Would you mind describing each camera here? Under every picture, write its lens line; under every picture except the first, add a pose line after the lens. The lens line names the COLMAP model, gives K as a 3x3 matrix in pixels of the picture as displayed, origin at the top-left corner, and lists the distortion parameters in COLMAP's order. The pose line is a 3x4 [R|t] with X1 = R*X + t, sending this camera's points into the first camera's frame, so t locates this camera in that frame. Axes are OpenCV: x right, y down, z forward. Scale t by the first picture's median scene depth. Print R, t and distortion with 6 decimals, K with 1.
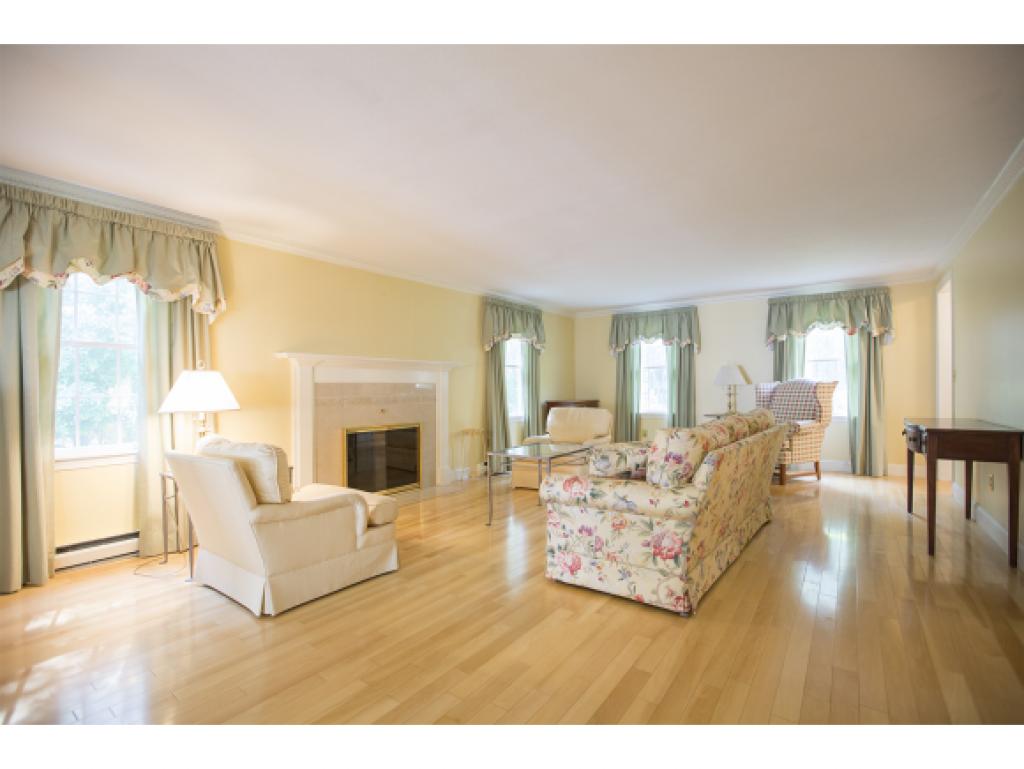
lens RADIAL K [[486.1, 0, 511.9], [0, 486.1, 390.0], [0, 0, 1]] dist [-0.039474, 0.011429]
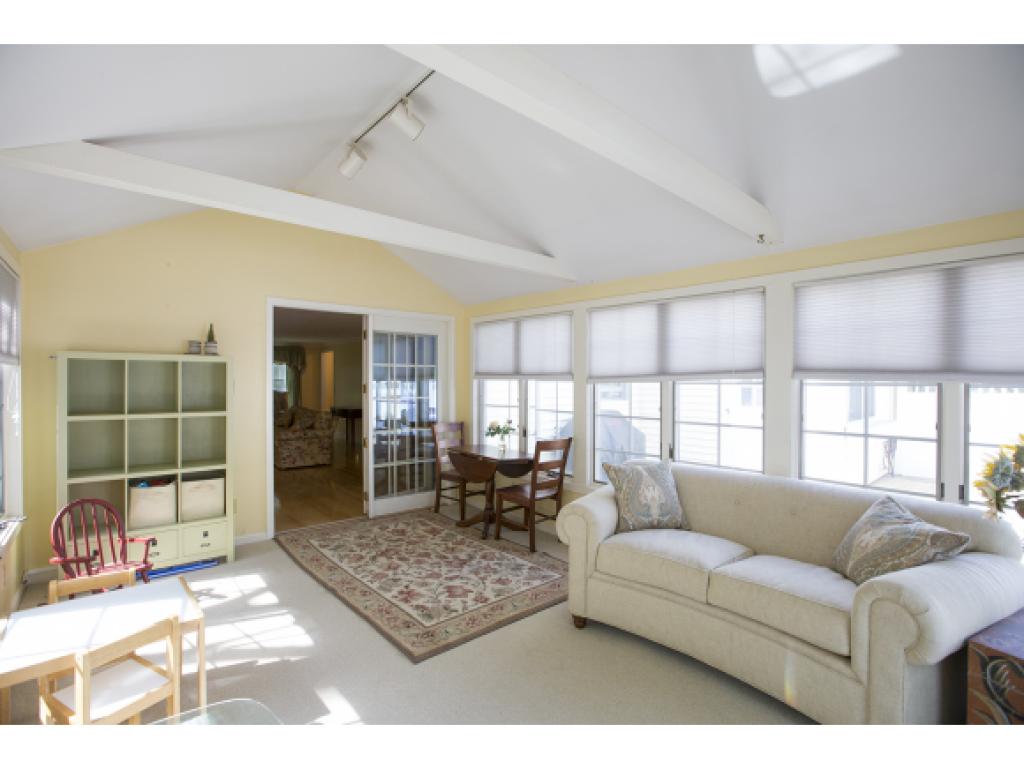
lens RADIAL K [[486.1, 0, 512.8], [0, 486.1, 384.1], [0, 0, 1]] dist [-0.039474, 0.011429]
pose [[0.236978, -0.000928, 0.971515, -1.740462], [-0.003201, 0.999993, 0.001736, -0.081193], [-0.971510, -0.003522, 0.236974, -0.712544]]
